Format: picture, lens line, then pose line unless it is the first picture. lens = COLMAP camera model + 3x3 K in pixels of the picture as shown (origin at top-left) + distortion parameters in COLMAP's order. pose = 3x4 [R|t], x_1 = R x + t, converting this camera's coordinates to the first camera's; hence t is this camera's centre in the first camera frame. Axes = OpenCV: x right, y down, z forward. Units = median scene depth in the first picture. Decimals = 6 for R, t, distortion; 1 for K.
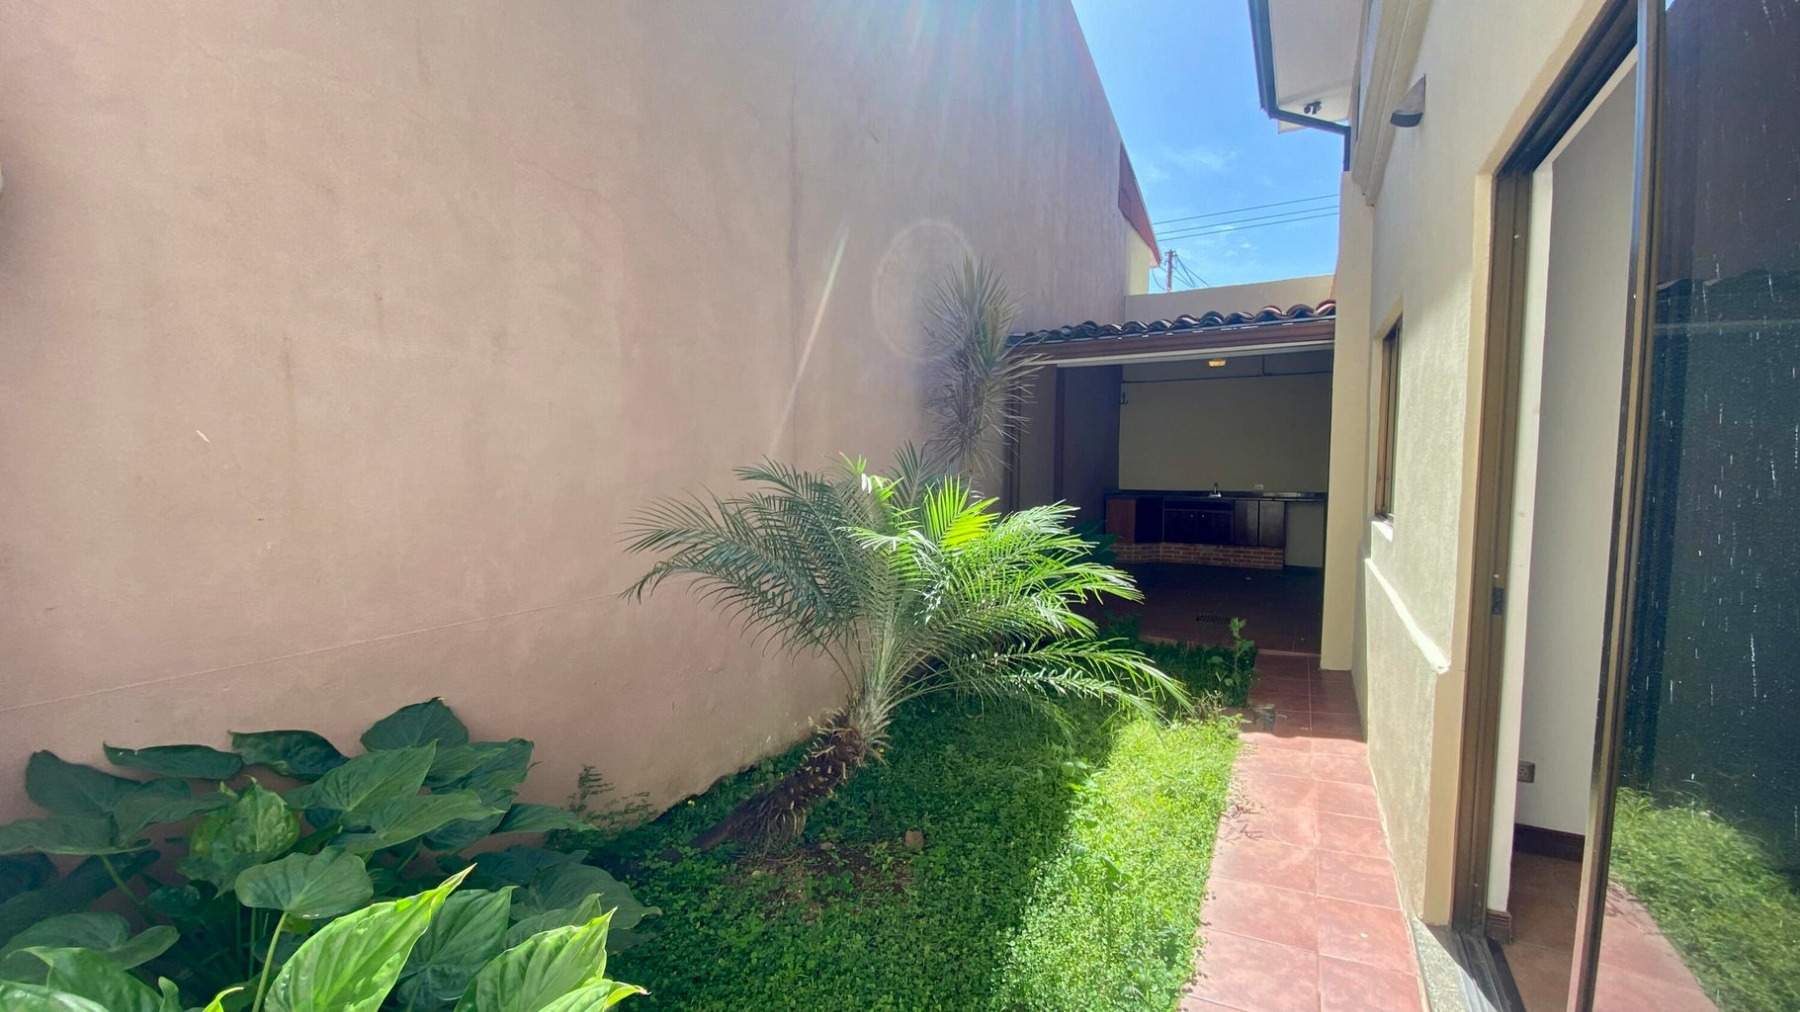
lens RADIAL K [[730.9, 0, 900.5], [0, 730.9, 513.6], [0, 0, 1]] dist [0.000340, 0.000006]
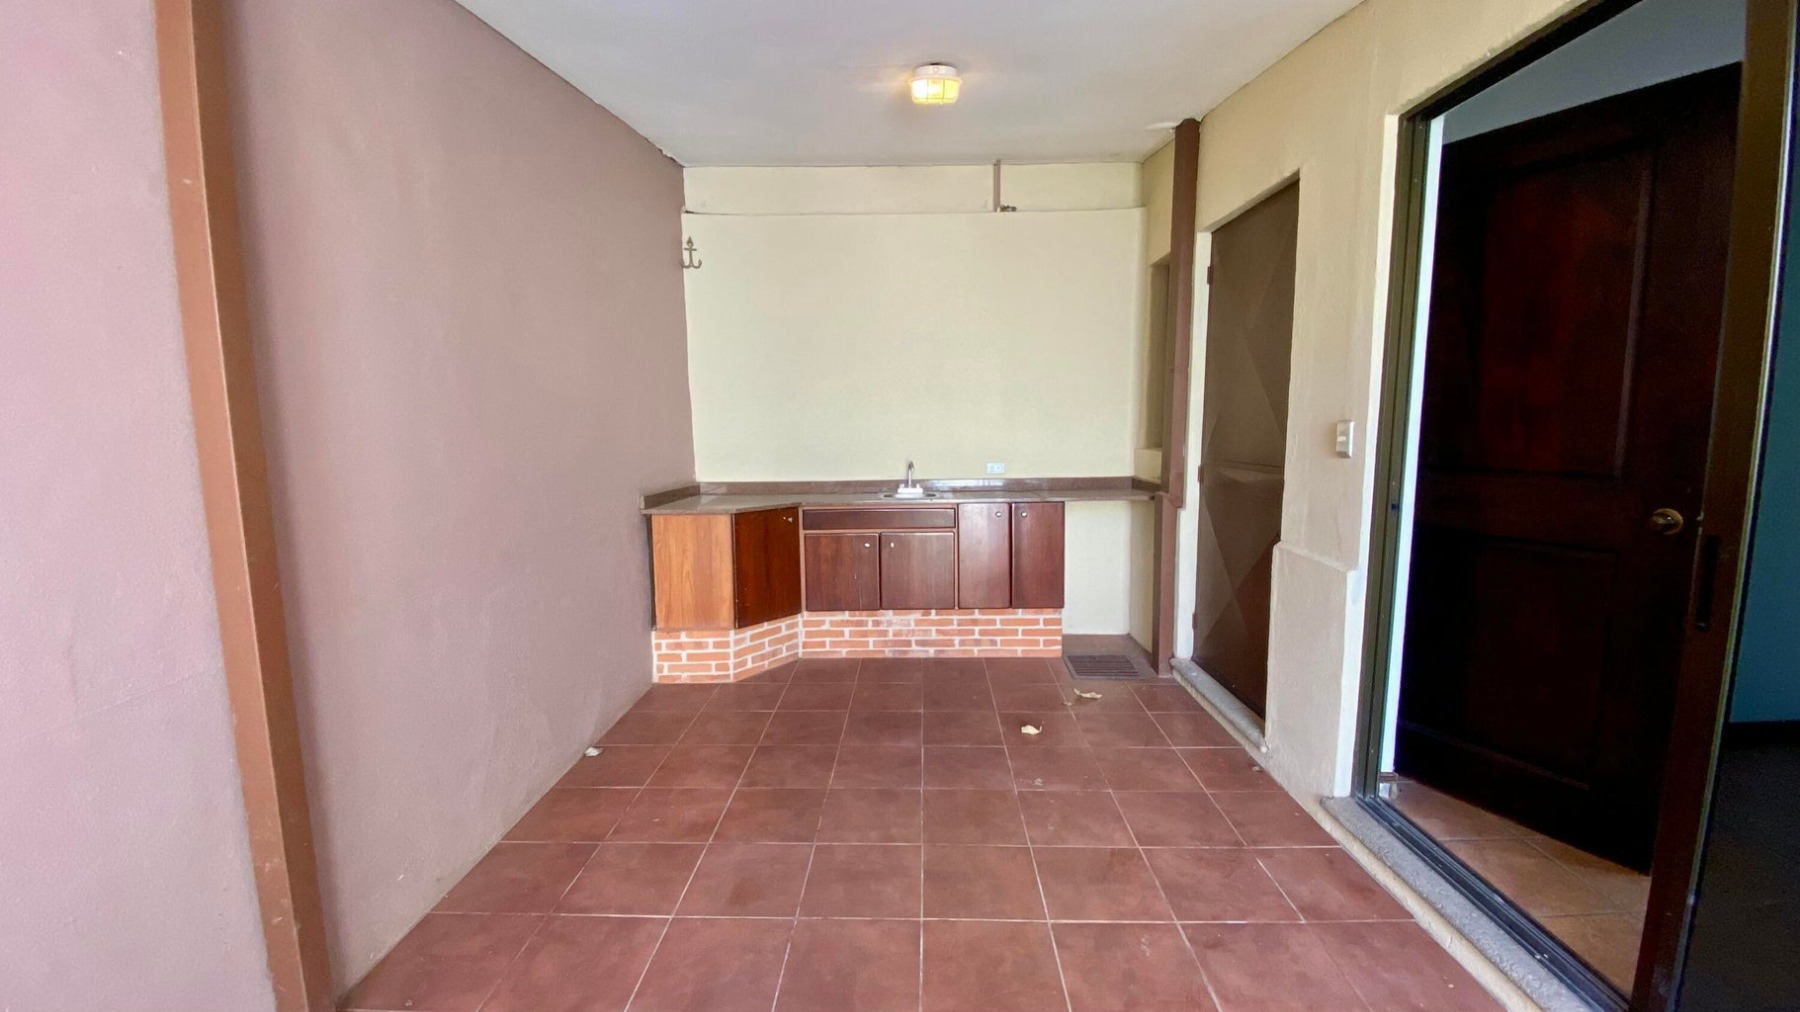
lens RADIAL K [[730.9, 0, 902.5], [0, 730.9, 511.9], [0, 0, 1]] dist [0.000340, 0.000006]
pose [[0.882314, -0.057251, 0.467166, 0.222105], [0.040188, 0.998113, 0.046417, -0.034162], [-0.468942, -0.022180, 0.882951, 0.619611]]
